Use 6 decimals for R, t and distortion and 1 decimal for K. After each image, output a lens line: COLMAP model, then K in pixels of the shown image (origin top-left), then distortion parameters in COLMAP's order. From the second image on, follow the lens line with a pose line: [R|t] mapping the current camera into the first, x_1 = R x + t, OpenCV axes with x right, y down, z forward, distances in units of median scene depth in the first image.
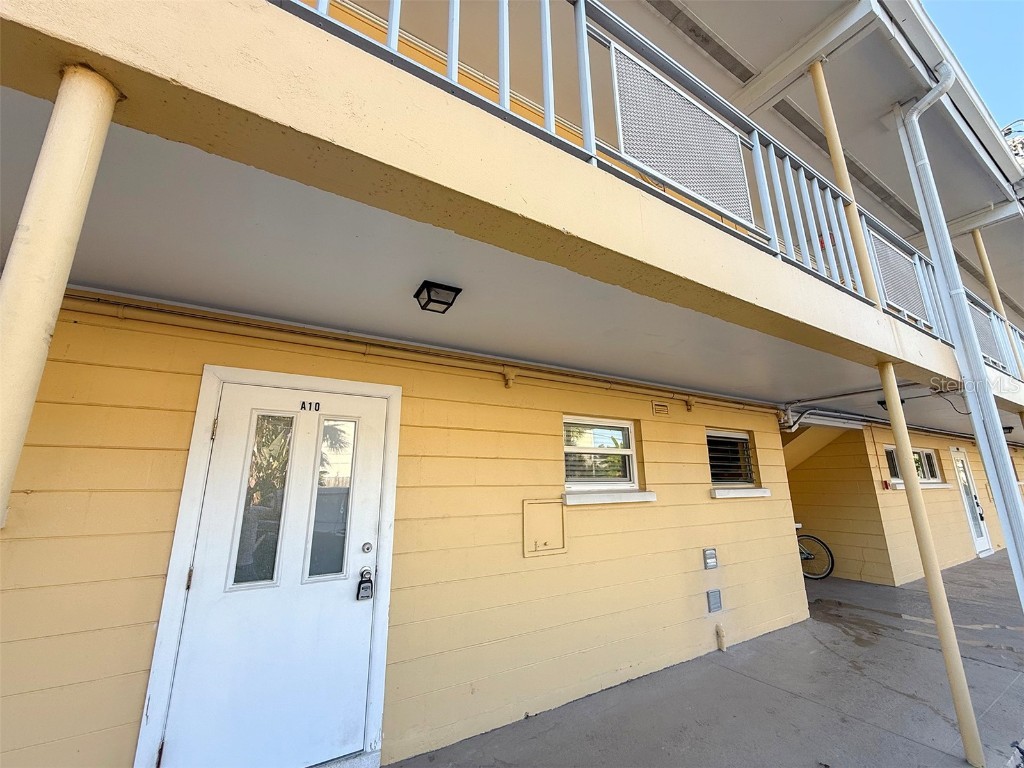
lens RADIAL K [[409.8, 0, 511.8], [0, 409.8, 383.8], [0, 0, 1]] dist [0.000416, -0.000081]
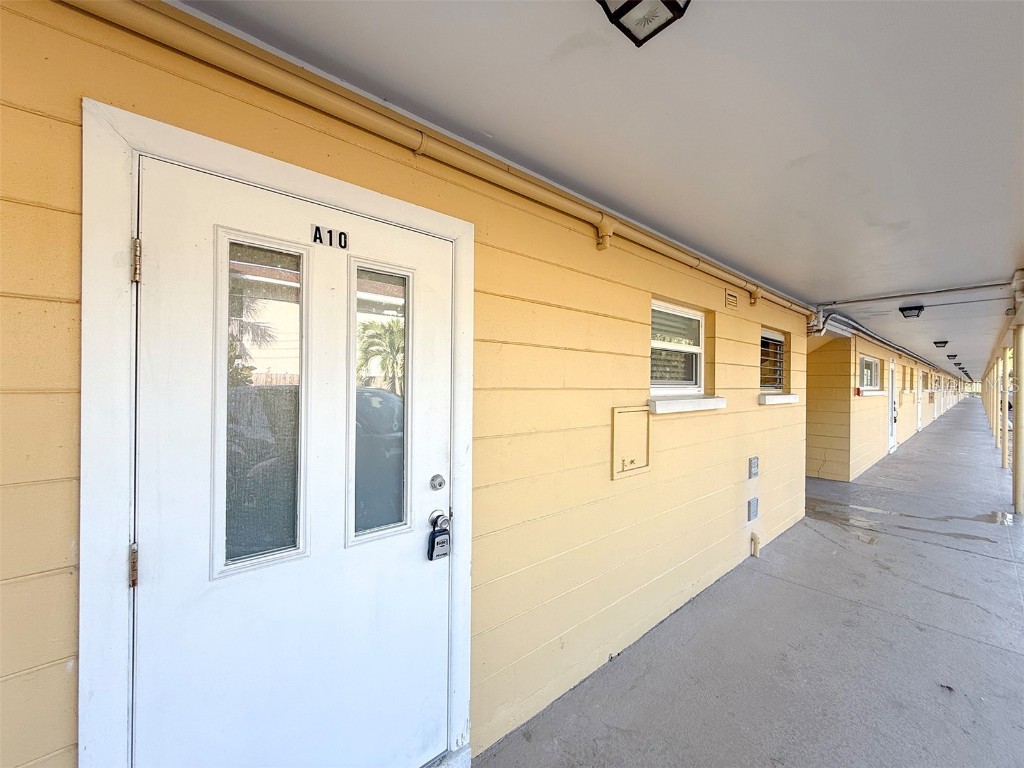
lens RADIAL K [[409.8, 0, 512.3], [0, 409.8, 385.1], [0, 0, 1]] dist [0.000416, -0.000081]
pose [[0.983450, 0.016309, 0.180445, -0.287310], [-0.058861, 0.970678, 0.233068, 0.082856], [-0.171353, -0.239832, 0.955573, 0.336300]]
